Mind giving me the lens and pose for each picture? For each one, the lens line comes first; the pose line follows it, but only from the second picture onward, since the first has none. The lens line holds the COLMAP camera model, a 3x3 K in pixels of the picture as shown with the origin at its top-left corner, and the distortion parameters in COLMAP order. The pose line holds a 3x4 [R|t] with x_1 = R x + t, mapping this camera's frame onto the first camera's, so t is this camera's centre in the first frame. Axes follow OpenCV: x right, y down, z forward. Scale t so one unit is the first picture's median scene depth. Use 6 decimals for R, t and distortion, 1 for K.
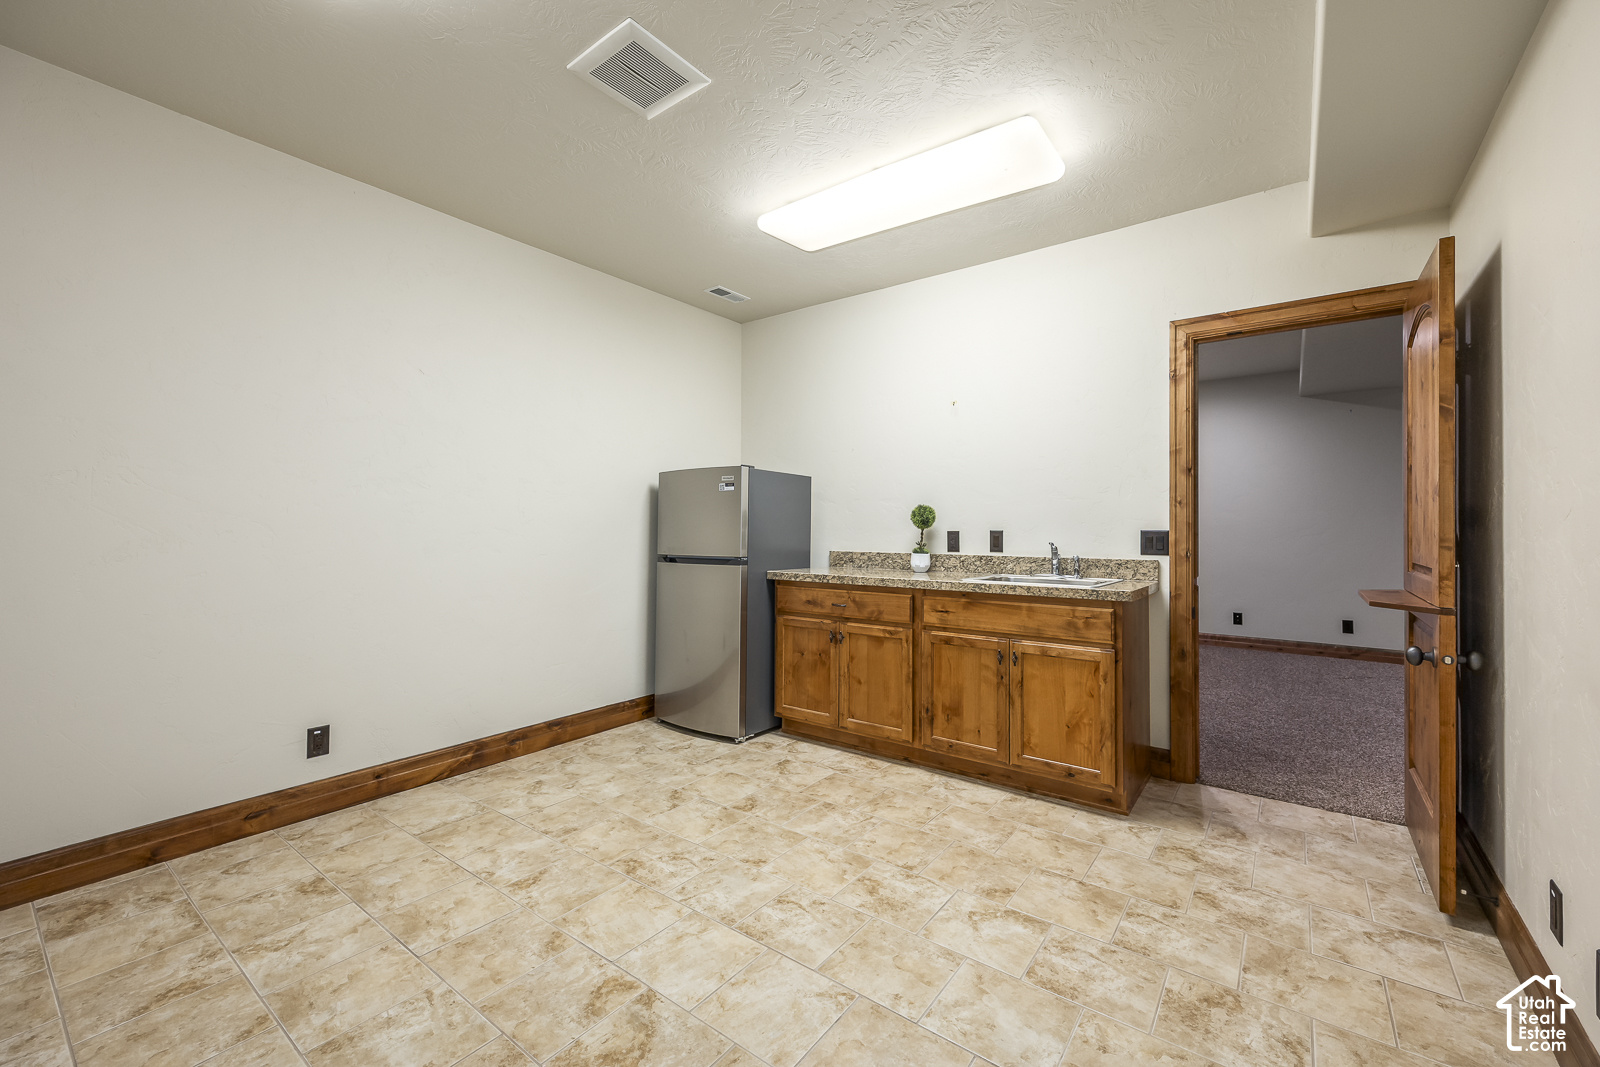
lens RADIAL K [[650.5, 0, 800.3], [0, 650.5, 525.1], [0, 0, 1]] dist [0.002559, 0.000230]
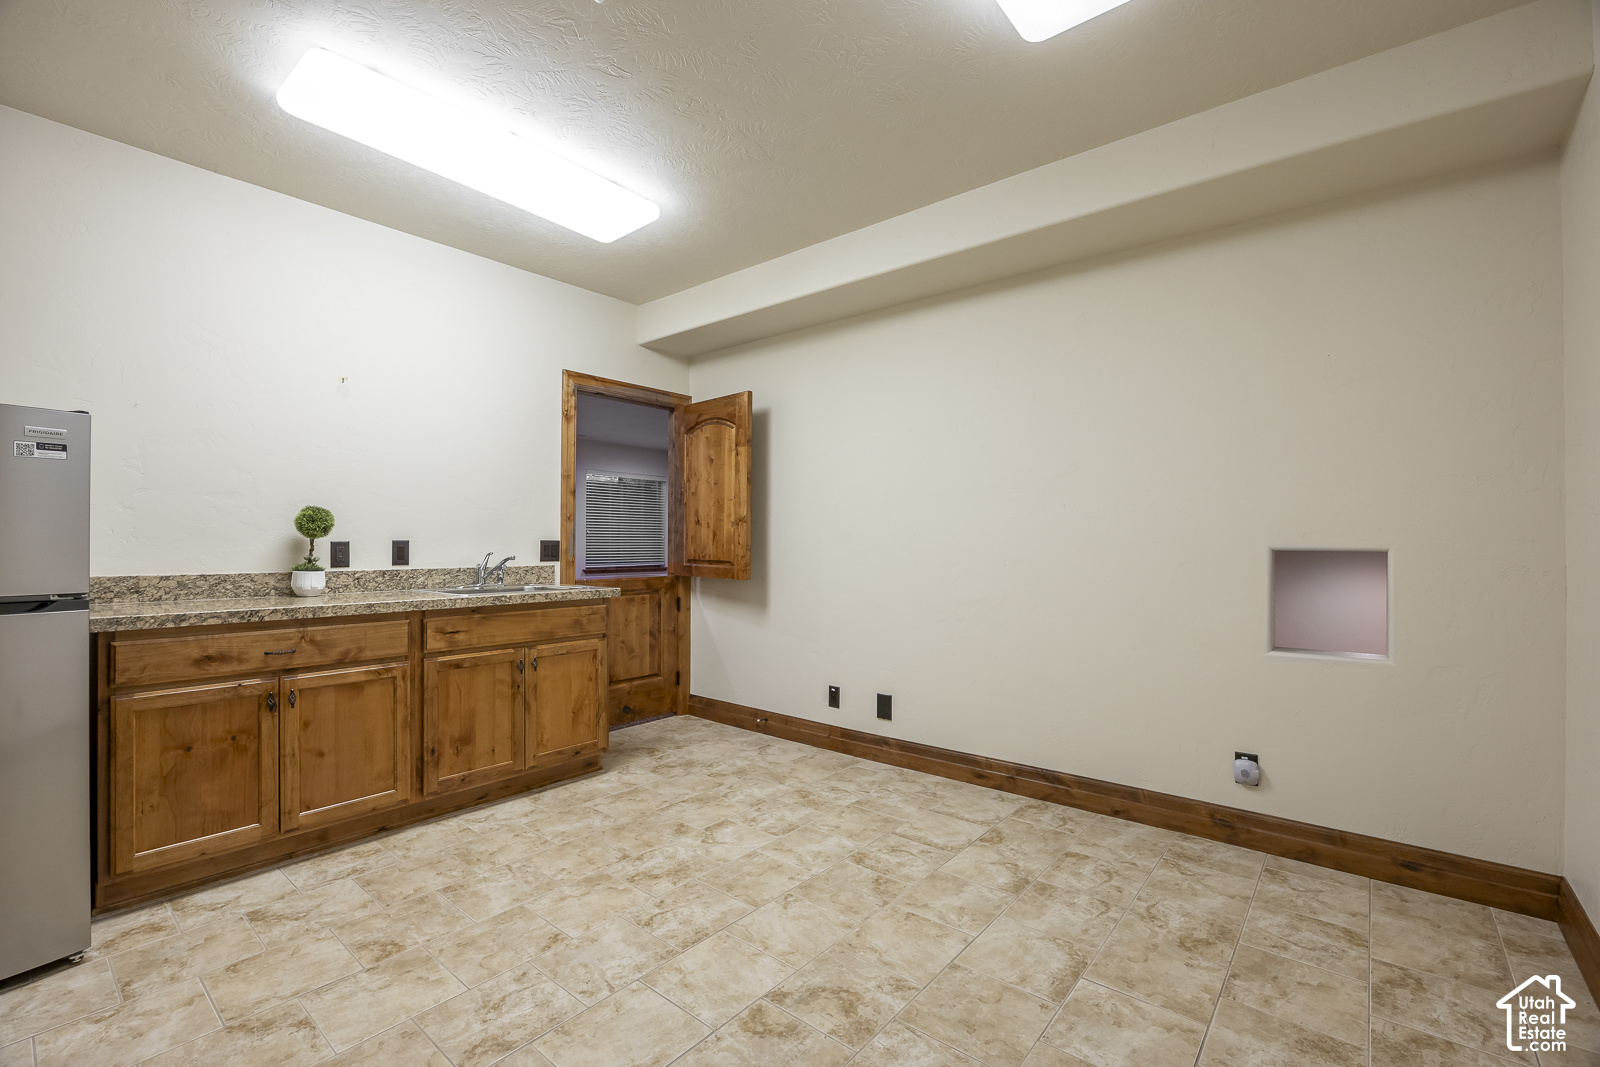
lens RADIAL K [[703.1, 0, 800.0], [0, 703.1, 533.5], [0, 0, 1]] dist [-0.013069, 0.000088]
pose [[0.042733, 0.008165, 0.999053, -0.734028], [-0.010069, 0.999919, -0.007742, 0.000995], [-0.999036, -0.009729, 0.042811, 0.504326]]
